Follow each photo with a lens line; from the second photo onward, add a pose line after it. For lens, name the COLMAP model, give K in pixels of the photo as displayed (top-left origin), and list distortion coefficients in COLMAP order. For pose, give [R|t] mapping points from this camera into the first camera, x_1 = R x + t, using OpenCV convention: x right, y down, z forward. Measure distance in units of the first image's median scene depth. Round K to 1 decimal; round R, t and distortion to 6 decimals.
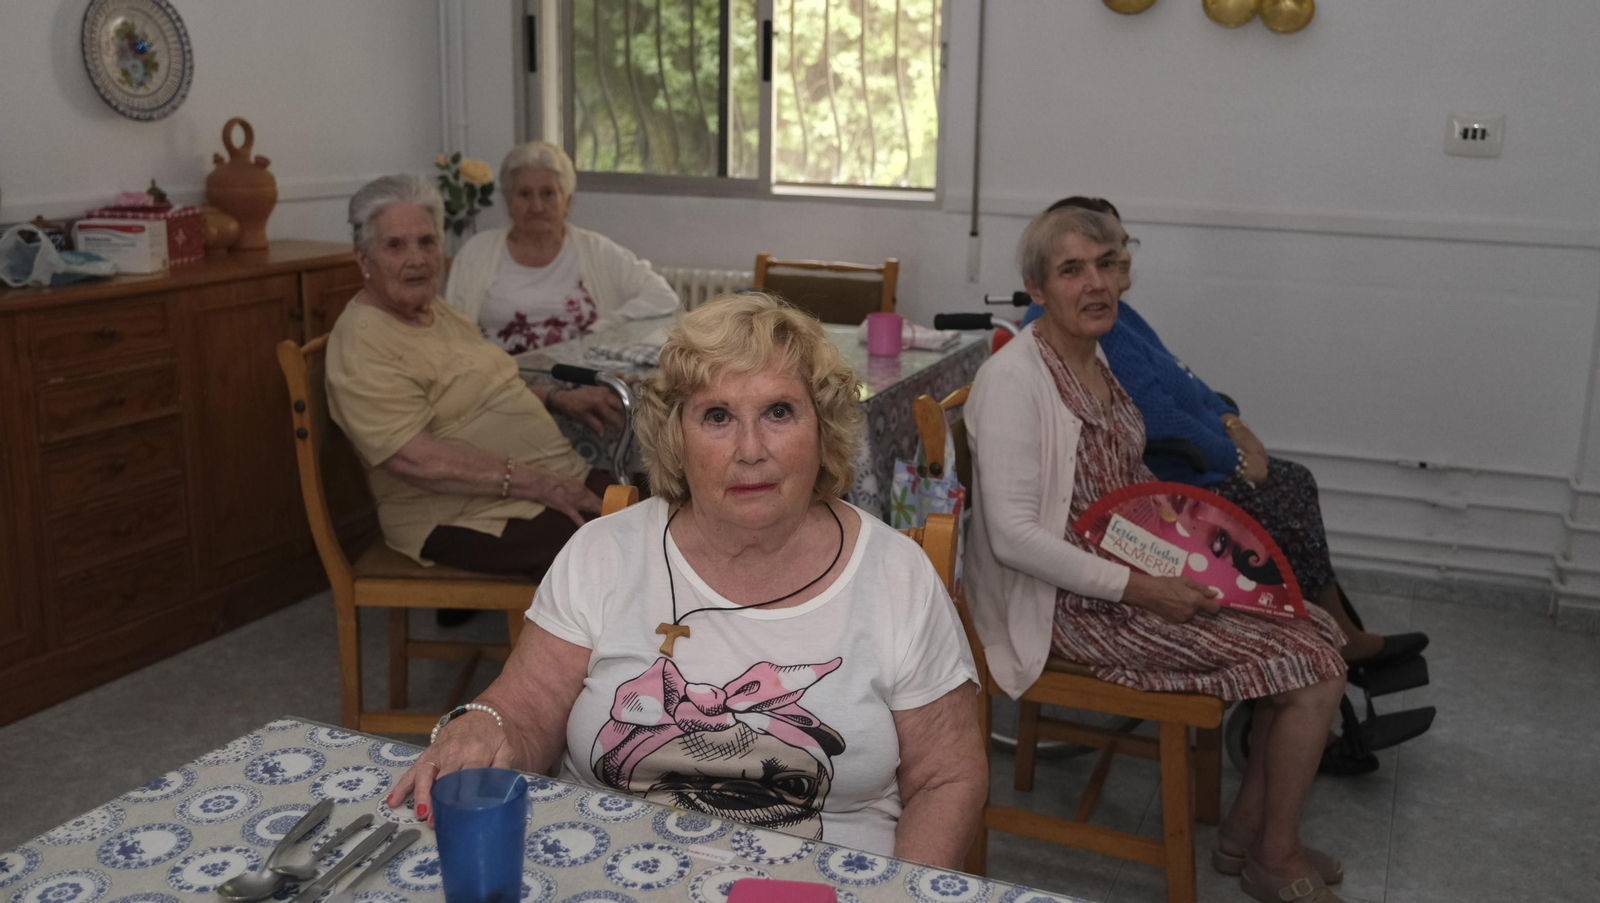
lens RADIAL K [[1525.5, 0, 800.0], [0, 1525.5, 451.5], [0, 0, 1]] dist [-0.022955, -0.006961]
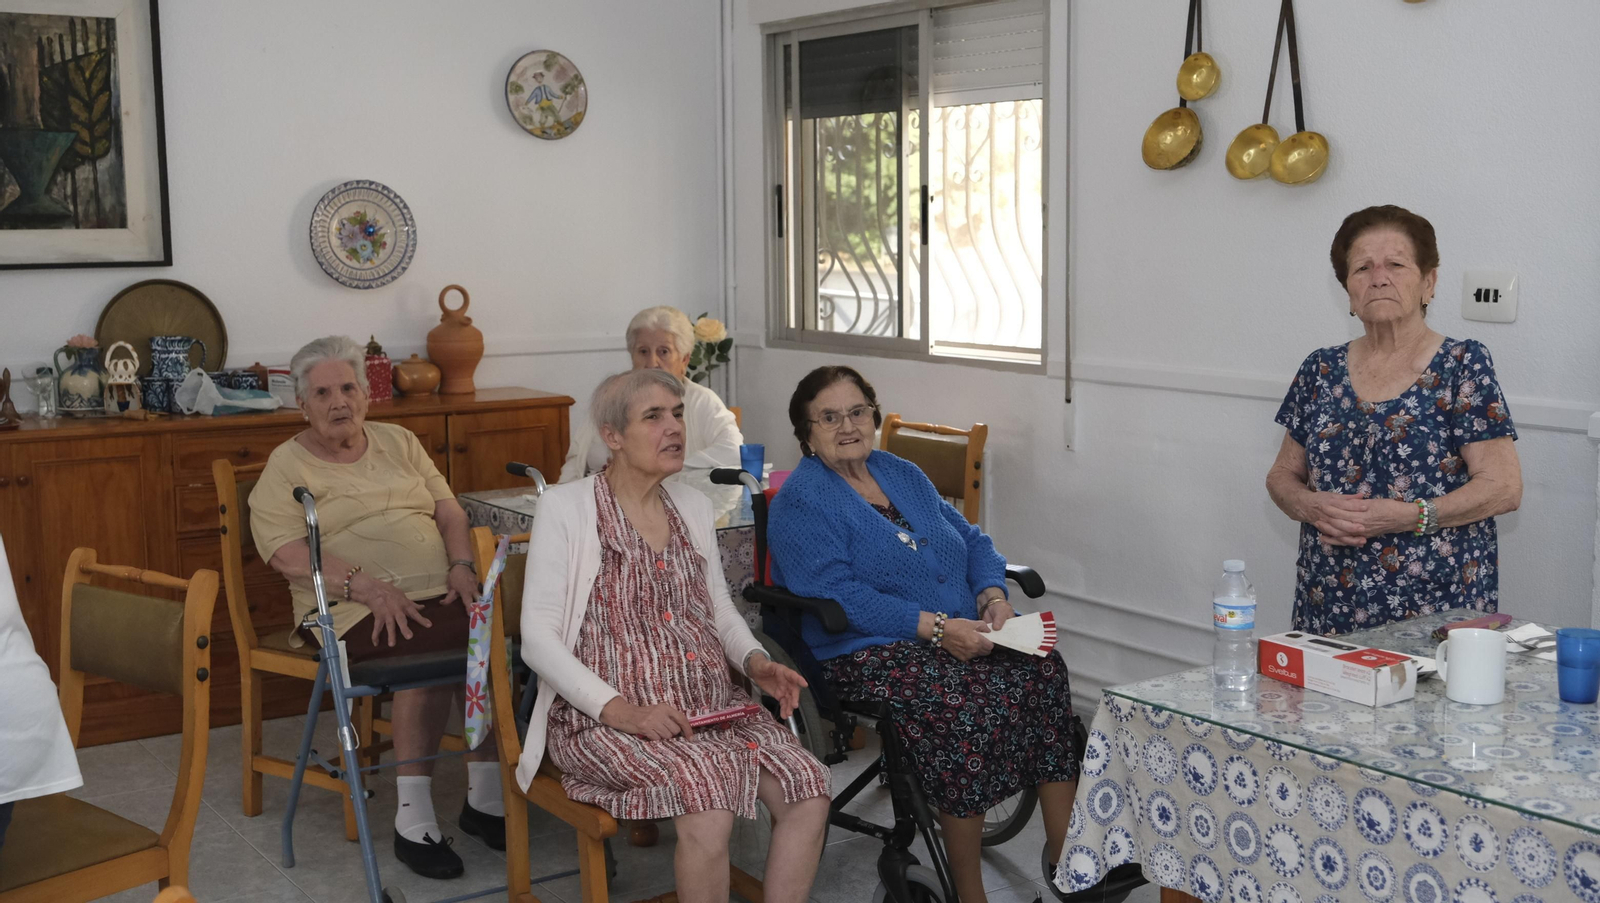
lens RADIAL K [[1883.3, 0, 800.0], [0, 1883.3, 451.5], [0, 0, 1]] dist [-0.012377, -0.017034]
pose [[0.821123, 0.044318, -0.569028, 0.729707], [-0.107199, 0.991213, -0.077491, -0.004586], [0.560594, 0.124629, 0.818659, -0.044595]]
